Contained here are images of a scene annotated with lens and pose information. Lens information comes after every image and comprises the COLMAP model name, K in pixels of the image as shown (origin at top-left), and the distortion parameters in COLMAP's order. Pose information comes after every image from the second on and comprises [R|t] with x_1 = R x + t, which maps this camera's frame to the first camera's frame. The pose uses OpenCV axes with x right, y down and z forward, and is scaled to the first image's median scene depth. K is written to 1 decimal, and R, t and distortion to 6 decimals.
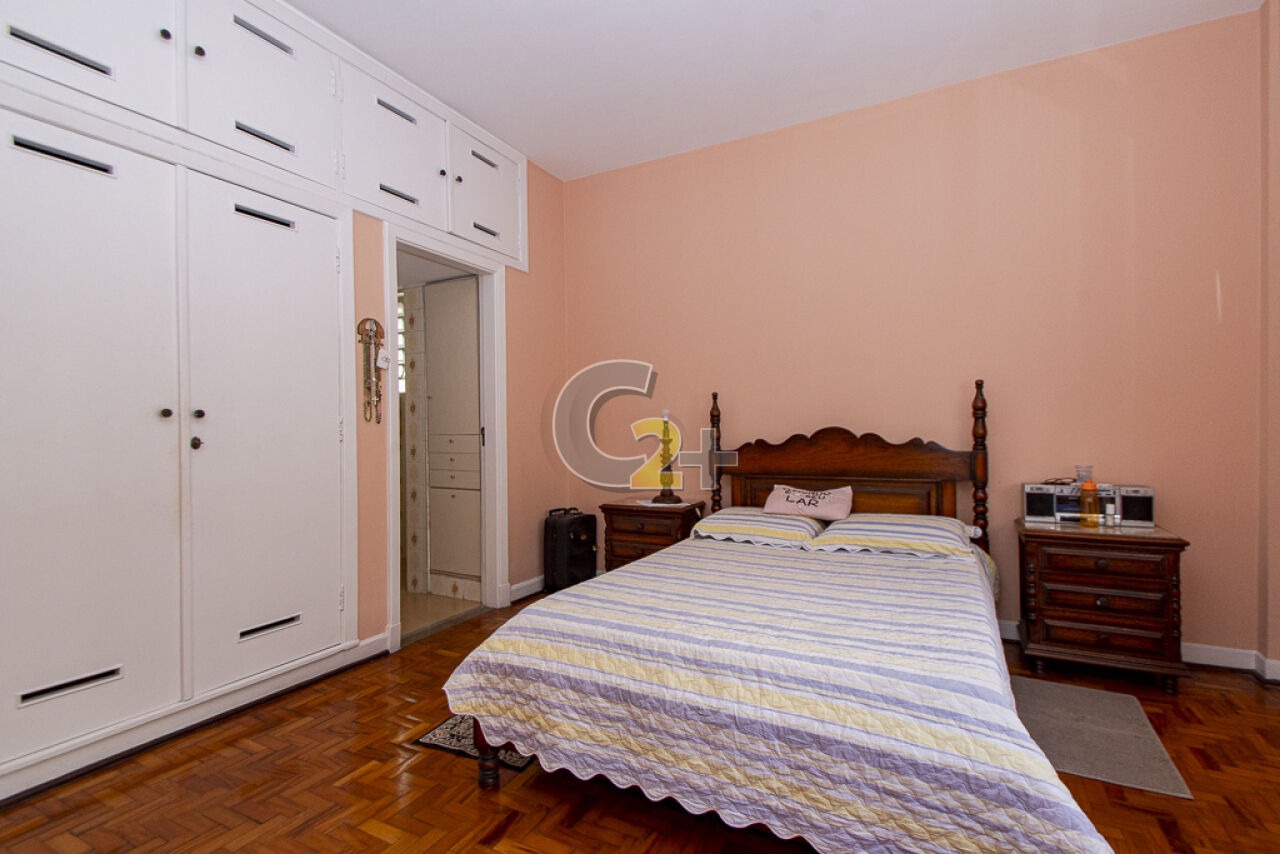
lens RADIAL K [[589.4, 0, 667.5], [0, 589.4, 432.5], [0, 0, 1]] dist [0.025813, -0.000221]
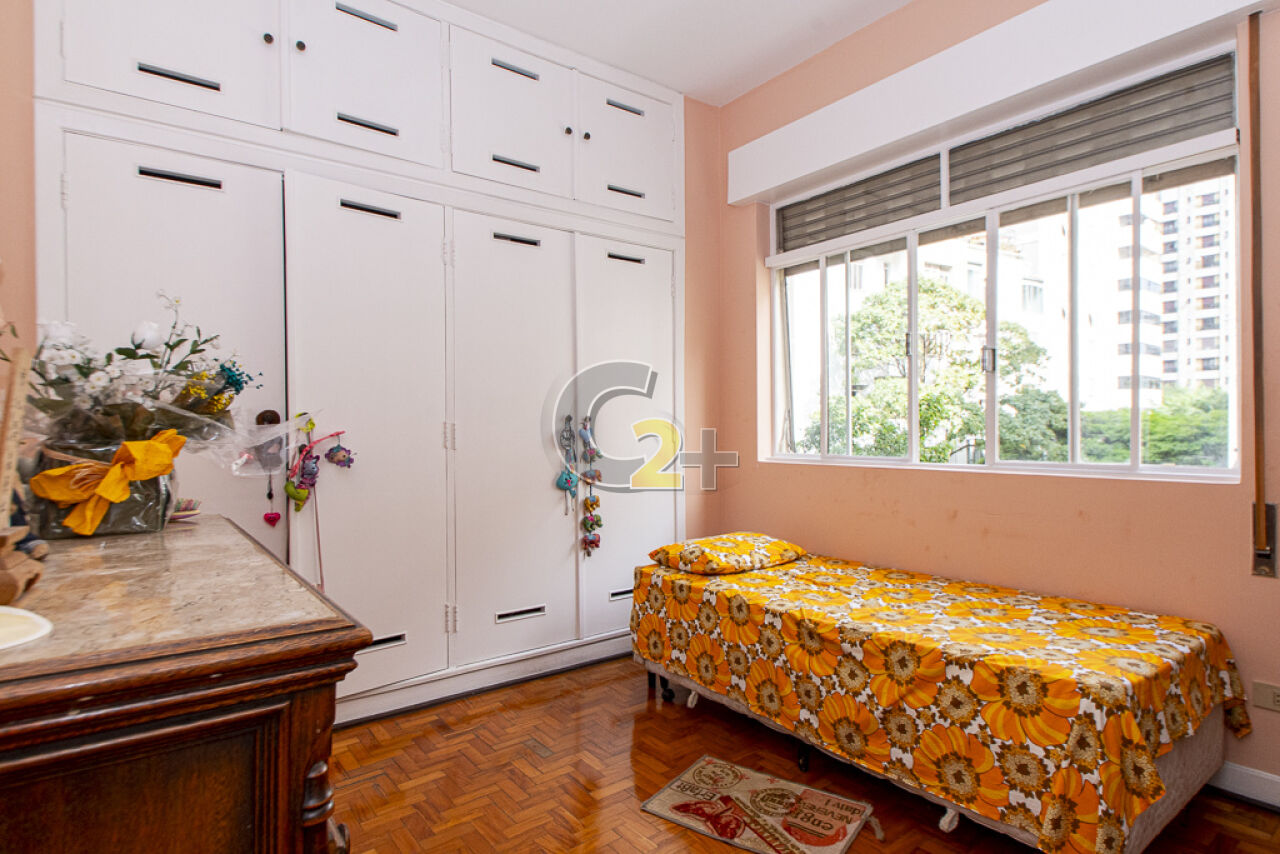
lens RADIAL K [[589.4, 0, 667.5], [0, 589.4, 432.5], [0, 0, 1]] dist [0.025813, -0.000221]
pose [[0.867929, -0.005629, -0.496656, 0.184570], [0.005551, 0.999983, -0.001634, -0.001482], [0.496657, -0.001339, 0.867946, 0.376928]]
